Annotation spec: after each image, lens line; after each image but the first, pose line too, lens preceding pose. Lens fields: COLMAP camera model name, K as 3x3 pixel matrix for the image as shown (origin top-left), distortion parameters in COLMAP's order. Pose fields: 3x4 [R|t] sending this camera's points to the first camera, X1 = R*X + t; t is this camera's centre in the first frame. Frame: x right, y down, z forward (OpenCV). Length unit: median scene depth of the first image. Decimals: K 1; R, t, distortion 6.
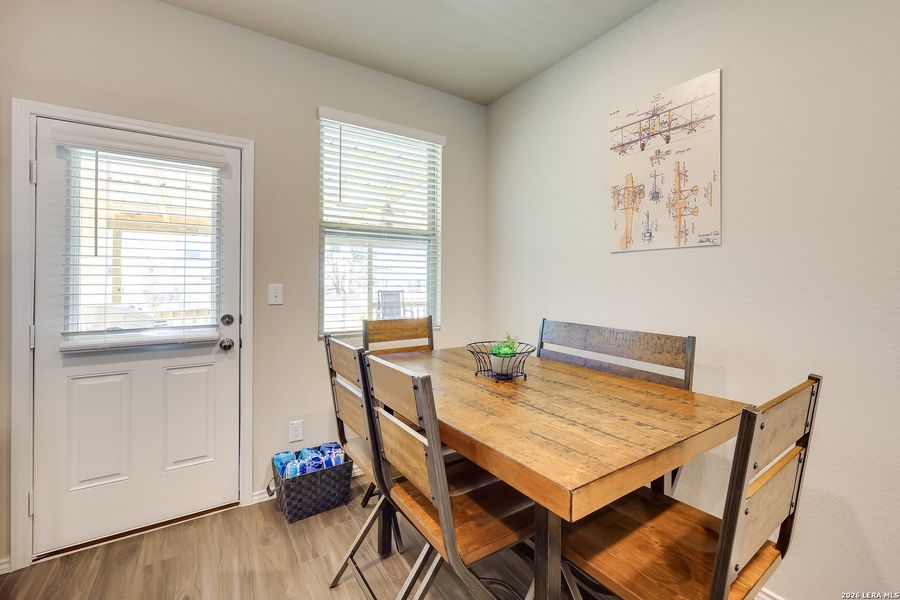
lens RADIAL K [[379.4, 0, 456.5], [0, 379.4, 274.1], [0, 0, 1]] dist [0.001417, -0.000677]
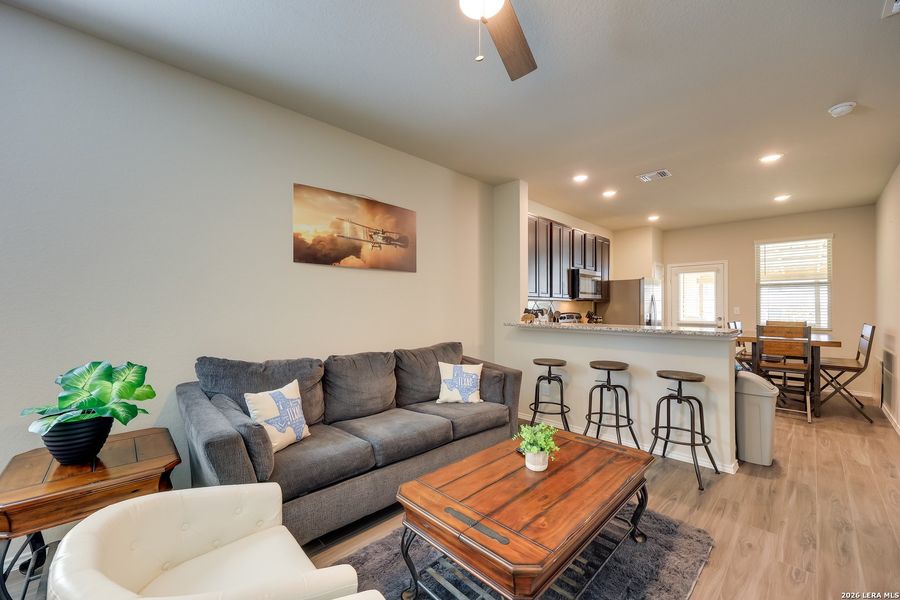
lens RADIAL K [[358.4, 0, 445.2], [0, 358.4, 304.3], [0, 0, 1]] dist [-0.002643, 0.000451]
pose [[0.185208, -0.012612, -0.982618, 2.274777], [0.010315, 0.999888, -0.010890, 0.010849], [0.982645, -0.008119, 0.185317, -2.152720]]
